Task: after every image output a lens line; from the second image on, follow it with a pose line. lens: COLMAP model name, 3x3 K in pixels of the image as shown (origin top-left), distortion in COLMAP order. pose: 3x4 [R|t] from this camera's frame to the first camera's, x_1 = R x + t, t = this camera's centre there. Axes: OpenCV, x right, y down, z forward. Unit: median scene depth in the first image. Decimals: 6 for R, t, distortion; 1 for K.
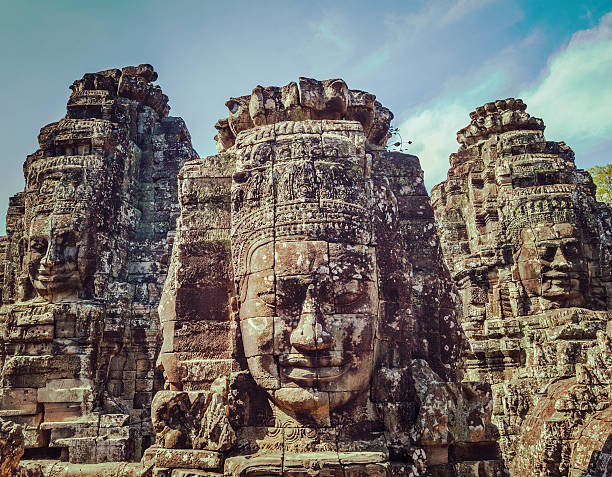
lens RADIAL K [[490.1, 0, 303.8], [0, 490.1, 226.8], [0, 0, 1]] dist [0.002720, -0.004050]
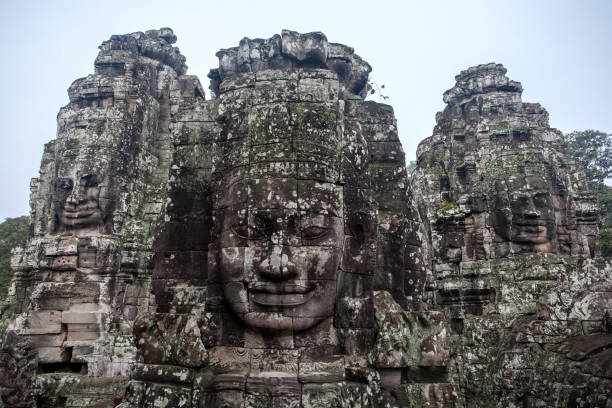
lens RADIAL K [[431.4, 0, 307.9], [0, 431.4, 192.0], [0, 0, 1]] dist [-0.042834, 0.059917]
pose [[0.999517, 0.022652, -0.021265, 0.074412], [-0.022102, 0.999423, 0.025792, 0.026994], [0.021837, -0.025310, 0.999441, 0.044778]]
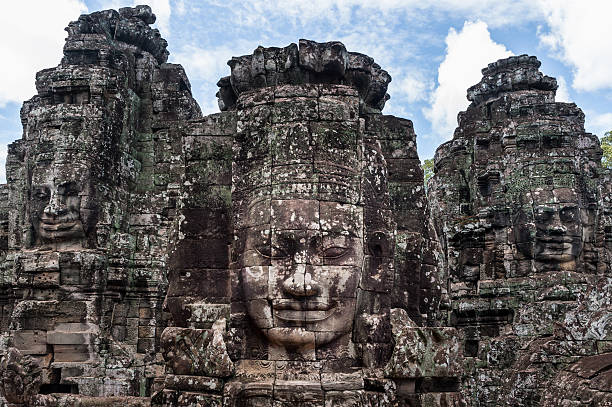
lens RADIAL K [[525.5, 0, 305.3], [0, 525.5, 253.1], [0, 0, 1]] dist [-0.019338, -0.000148]
pose [[0.999526, 0.030473, -0.004325, 0.021010], [-0.029598, 0.990201, 0.136475, -0.010334], [0.008441, -0.136283, 0.990634, -0.148567]]
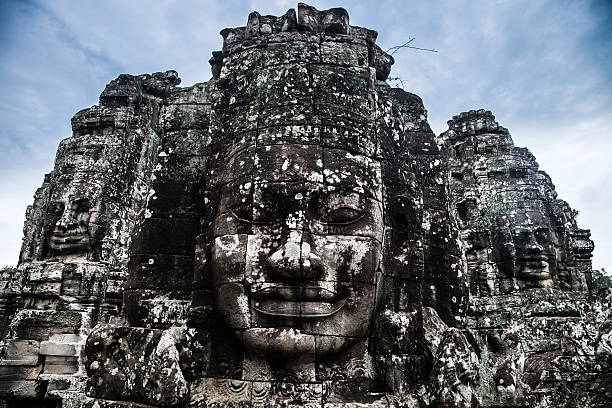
lens RADIAL K [[385.8, 0, 304.8], [0, 385.8, 205.8], [0, 0, 1]] dist [-0.117588, 0.055121]
pose [[0.998813, 0.048322, 0.006070, 0.016730], [-0.047535, 0.994403, -0.094353, 0.150340], [-0.010595, 0.093952, 0.995520, 0.313035]]
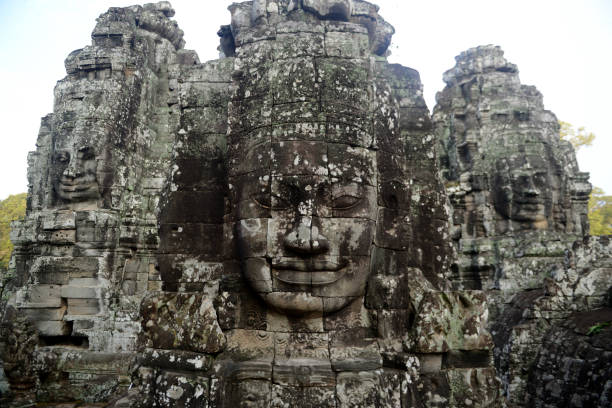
lens RADIAL K [[403.4, 0, 308.7], [0, 403.4, 193.2], [0, 0, 1]] dist [-0.042572, -0.004856]
pose [[0.999224, 0.034719, 0.018619, 0.001112], [-0.035958, 0.996833, 0.070936, 0.060253], [-0.016097, -0.071551, 0.997307, 0.175456]]
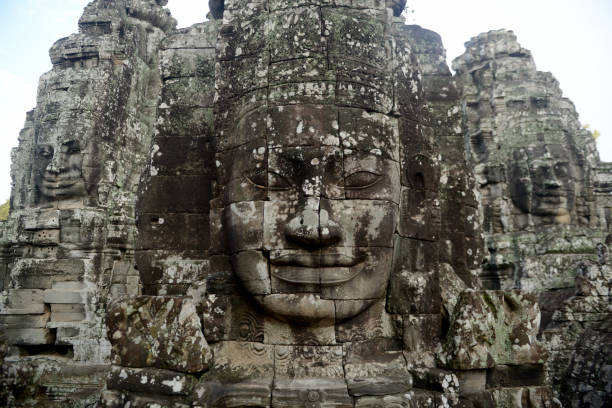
lens RADIAL K [[403.4, 0, 308.7], [0, 403.4, 193.2], [0, 0, 1]] dist [-0.042572, -0.004856]
pose [[0.999552, 0.024820, 0.016736, -0.002909], [-0.025839, 0.997635, 0.063685, 0.102374], [-0.015116, -0.064089, 0.997830, 0.299718]]
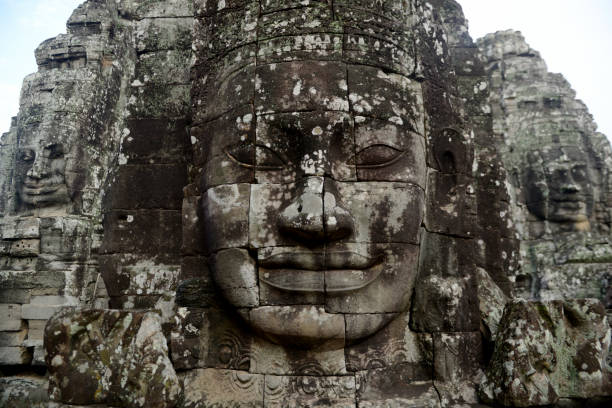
lens RADIAL K [[401.1, 0, 308.2], [0, 401.1, 195.9], [0, 0, 1]] dist [-0.046288, -0.000515]
pose [[0.999616, 0.022161, 0.016656, -0.001286], [-0.022676, 0.999249, 0.031416, 0.142755], [-0.015947, -0.031782, 0.999368, 0.415831]]
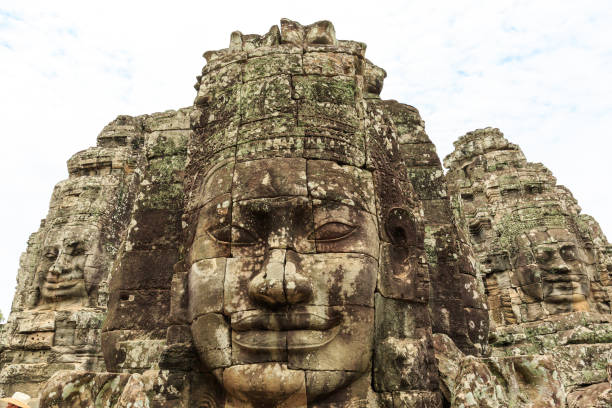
lens RADIAL K [[384.9, 0, 305.1], [0, 384.9, 206.2], [0, 0, 1]] dist [-0.025270, -0.002760]
pose [[0.999636, -0.009350, -0.025289, 0.048841], [0.004472, 0.982449, -0.186476, 0.167720], [0.026589, 0.186295, 0.982134, 0.363056]]
